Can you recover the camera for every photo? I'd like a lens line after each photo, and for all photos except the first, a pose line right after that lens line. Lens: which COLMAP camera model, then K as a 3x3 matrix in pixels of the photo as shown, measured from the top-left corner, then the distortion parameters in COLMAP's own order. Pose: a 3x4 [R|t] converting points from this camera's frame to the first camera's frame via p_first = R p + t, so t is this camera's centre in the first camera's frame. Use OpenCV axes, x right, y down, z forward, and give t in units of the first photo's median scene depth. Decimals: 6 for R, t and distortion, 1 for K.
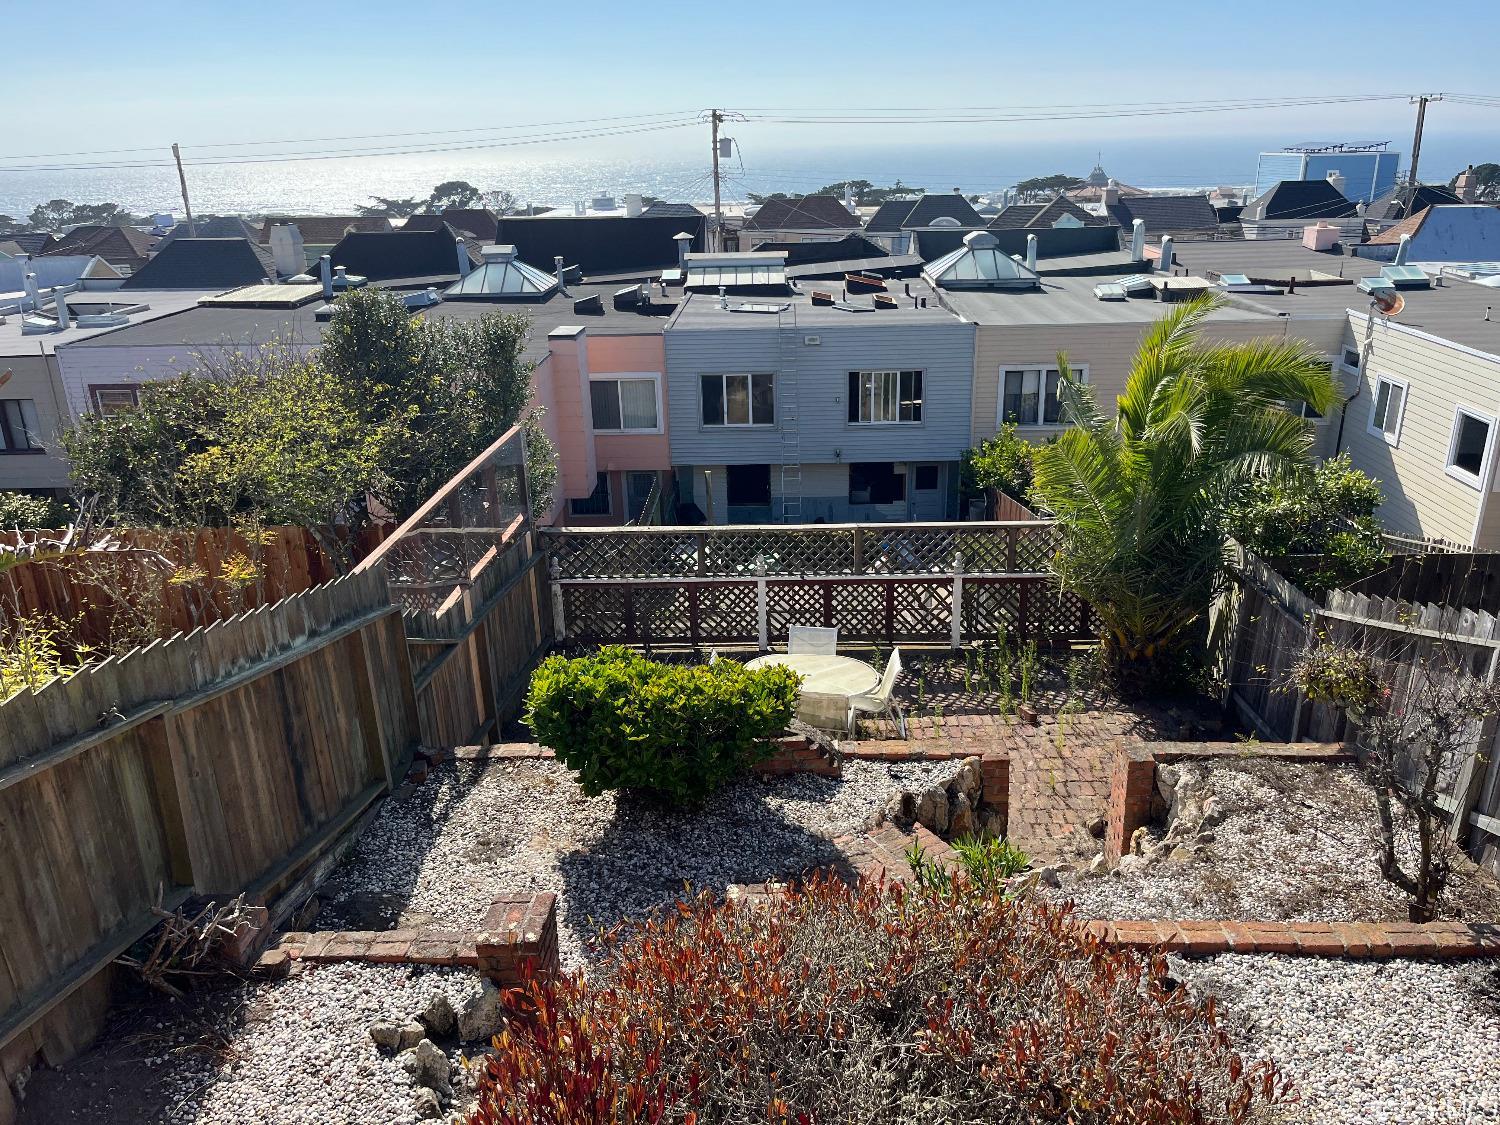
lens RADIAL K [[1118.7, 0, 750.0], [0, 1118.7, 562.5], [0, 0, 1]] dist [0.003275, -0.002441]
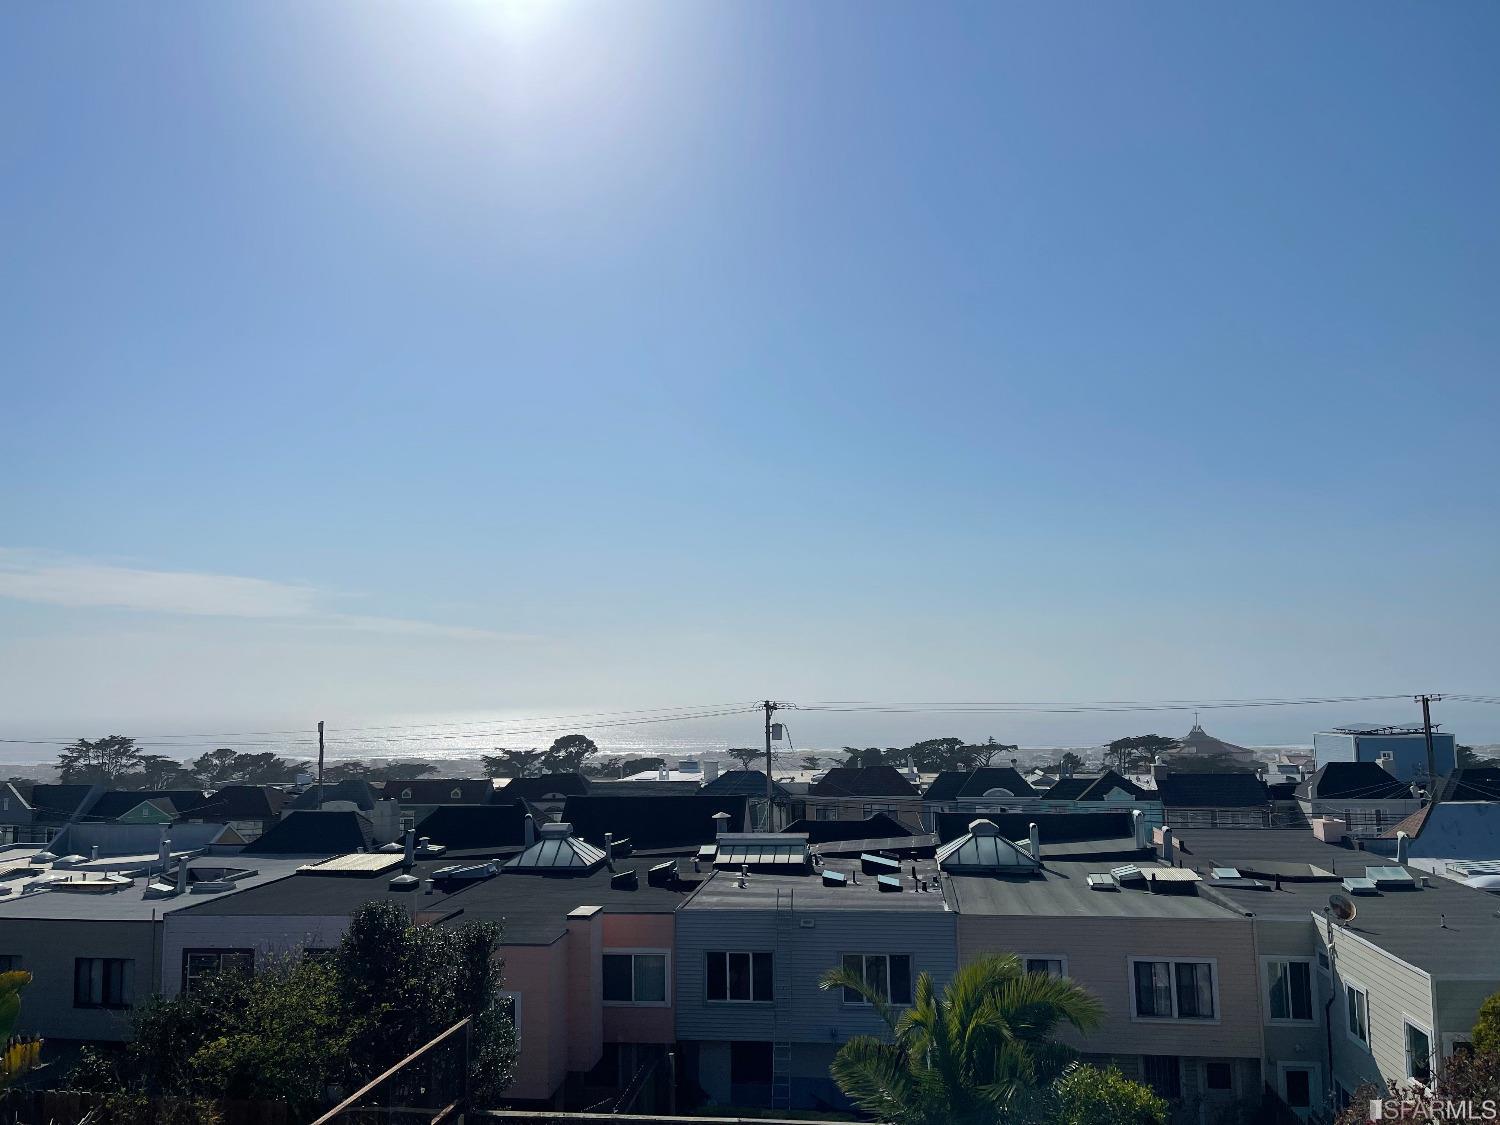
lens RADIAL K [[1145.5, 0, 742.5], [0, 1145.5, 586.6], [0, 0, 1]] dist [0.099603, -0.116431]
pose [[0.992519, -0.006242, -0.121930, 0.111625], [-0.046429, 0.904362, -0.424233, -0.009151], [0.112917, 0.426720, 0.897307, -0.148952]]
